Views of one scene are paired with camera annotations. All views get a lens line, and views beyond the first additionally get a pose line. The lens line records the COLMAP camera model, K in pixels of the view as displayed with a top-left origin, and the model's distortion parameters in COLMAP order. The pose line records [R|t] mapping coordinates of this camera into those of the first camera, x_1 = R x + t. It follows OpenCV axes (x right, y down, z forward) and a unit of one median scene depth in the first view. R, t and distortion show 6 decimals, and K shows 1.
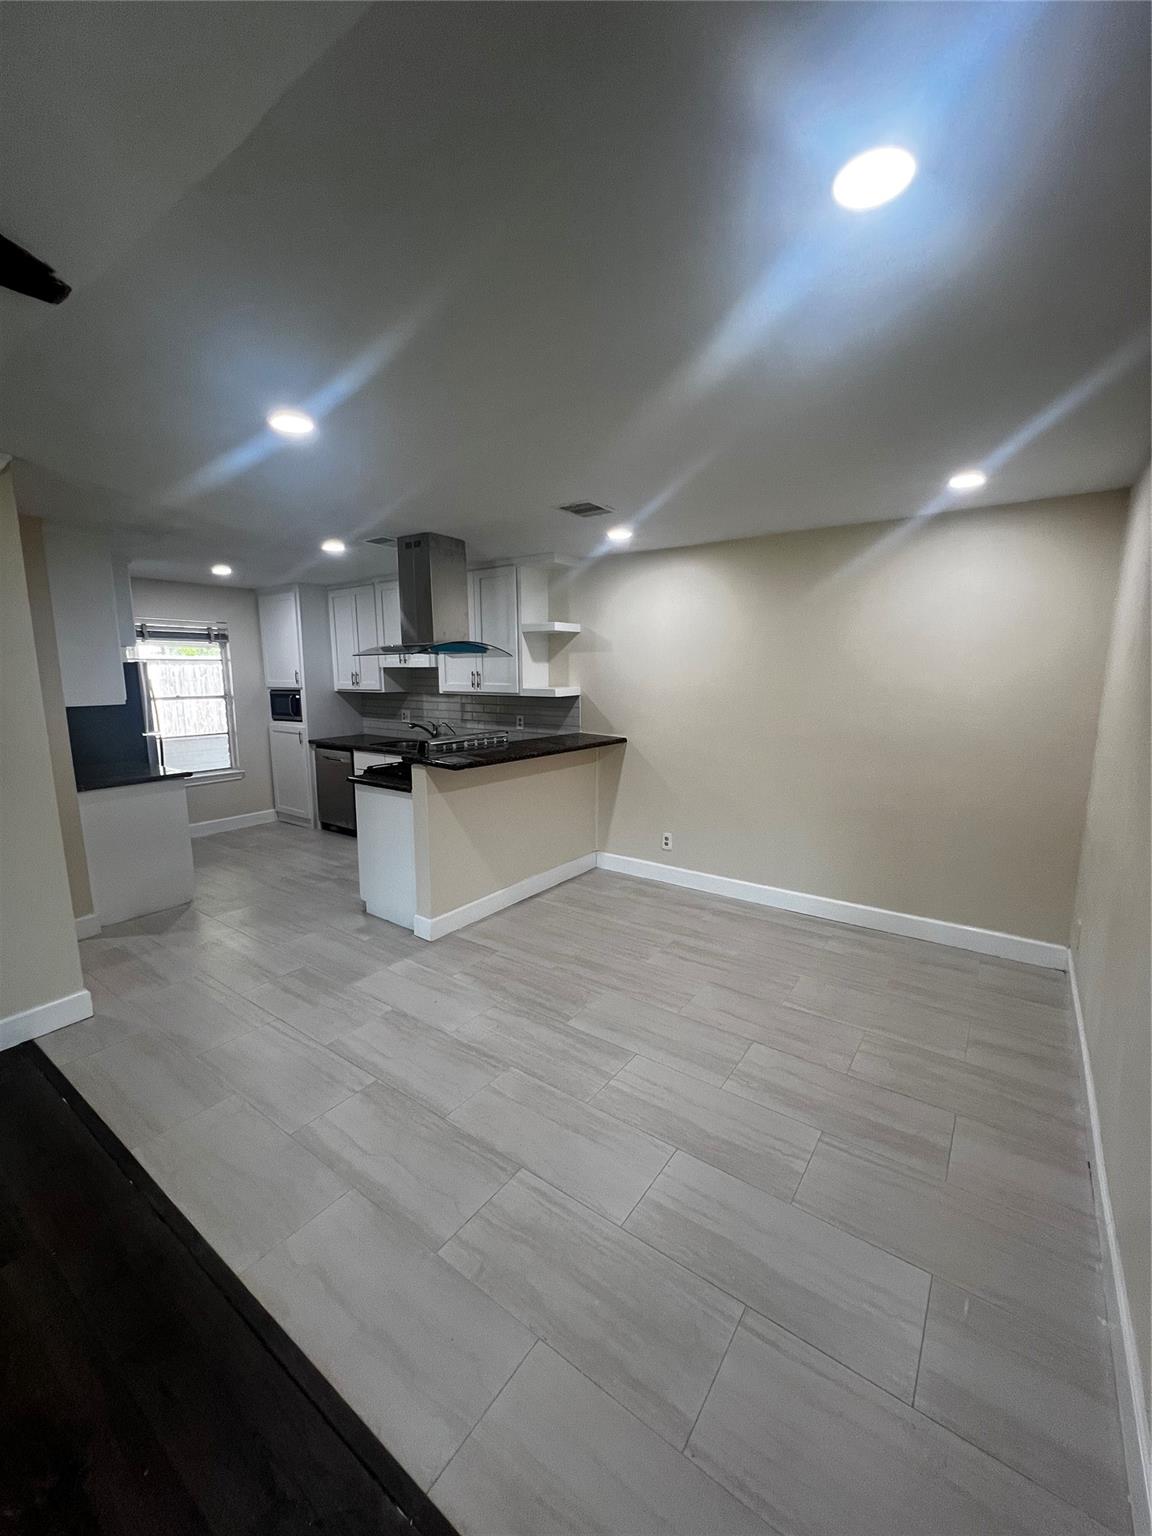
lens RADIAL K [[612.5, 0, 576.0], [0, 612.5, 768.0], [0, 0, 1]] dist [0.000042, 0.000049]
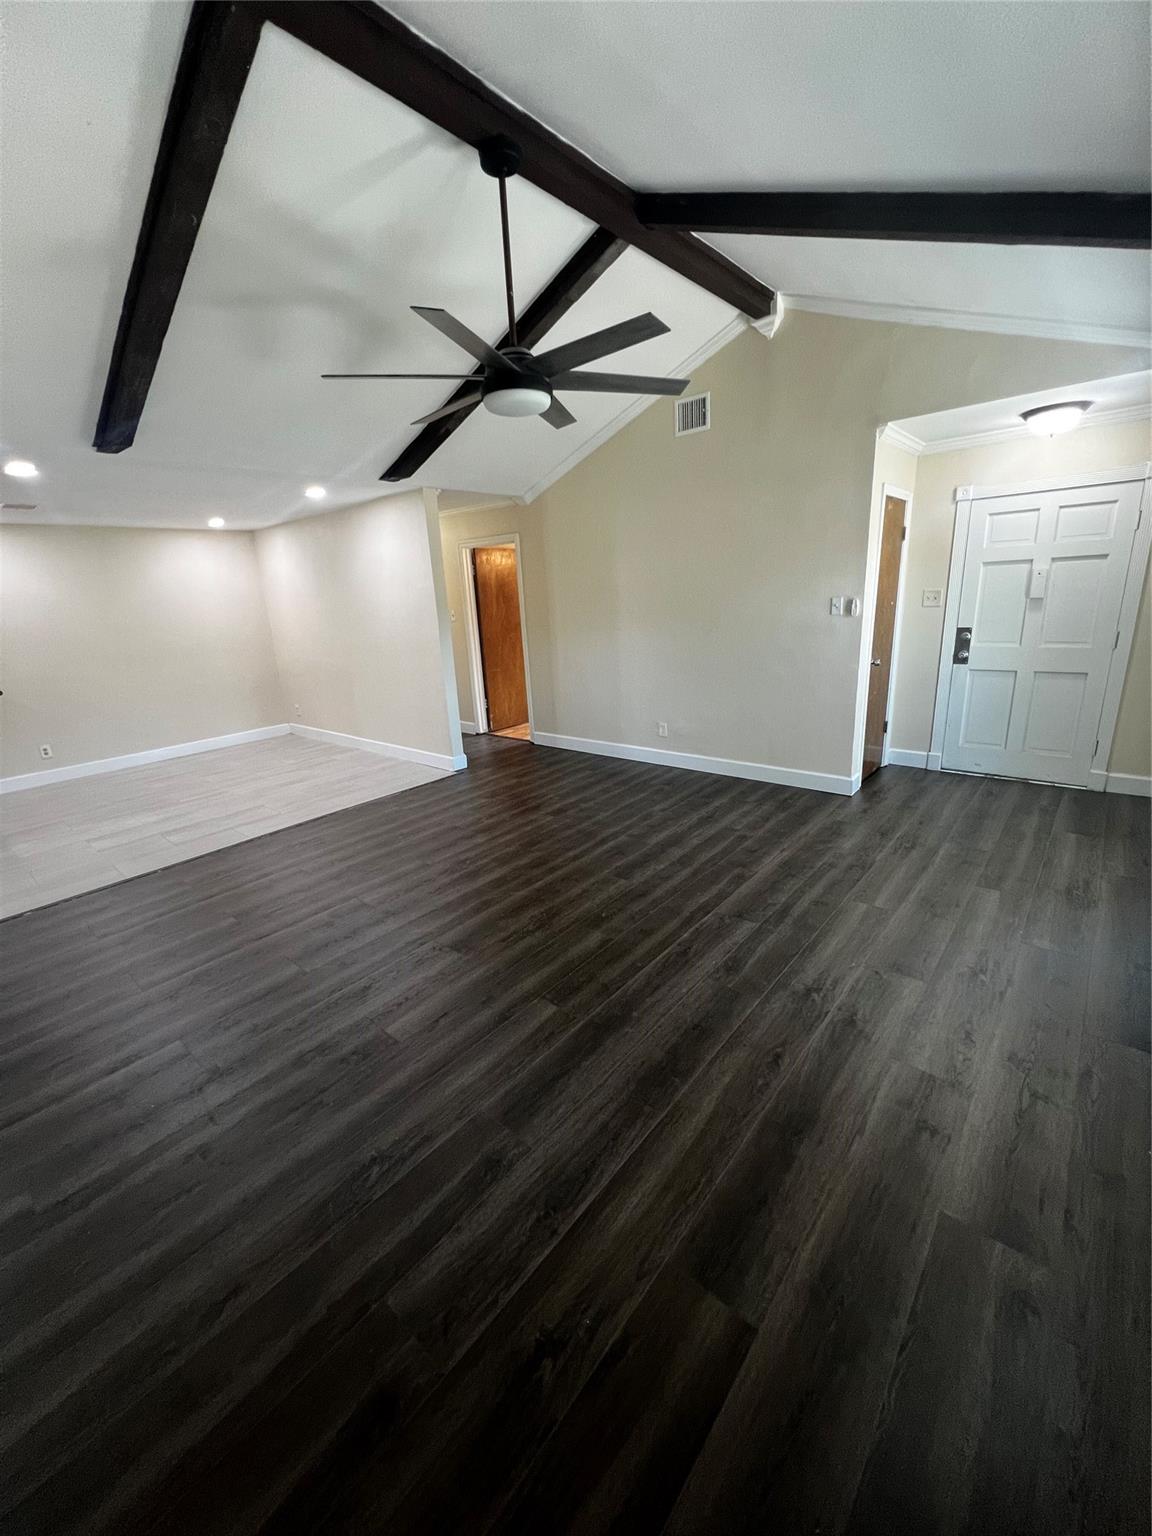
lens RADIAL K [[612.5, 0, 576.0], [0, 612.5, 768.0], [0, 0, 1]] dist [0.000042, 0.000049]
pose [[0.087824, -0.283699, 0.954883, -0.776927], [0.213699, 0.941635, 0.260108, 0.040465], [-0.972944, 0.181214, 0.143324, -0.217685]]
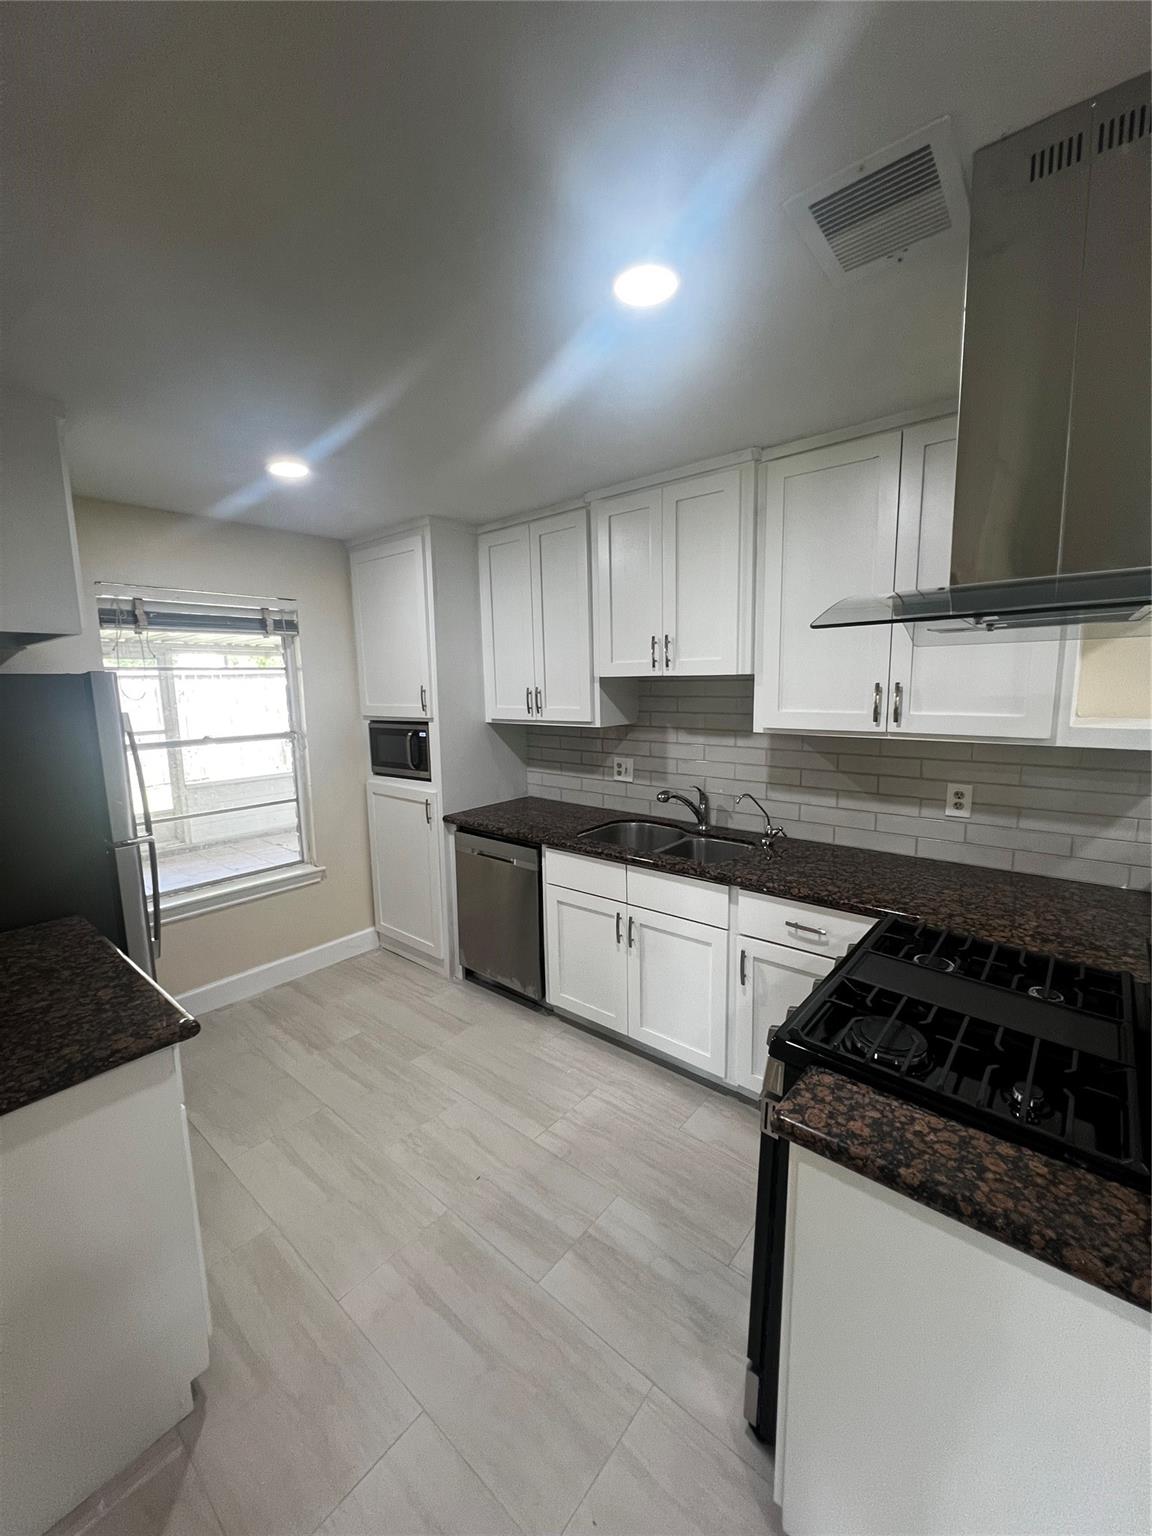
lens RADIAL K [[612.5, 0, 576.0], [0, 612.5, 768.0], [0, 0, 1]] dist [0.000042, 0.000049]
pose [[0.996787, -0.005009, -0.079938, -0.282620], [0.004001, 0.999910, -0.012772, -0.081105], [0.079994, 0.012412, 0.996718, 0.485634]]
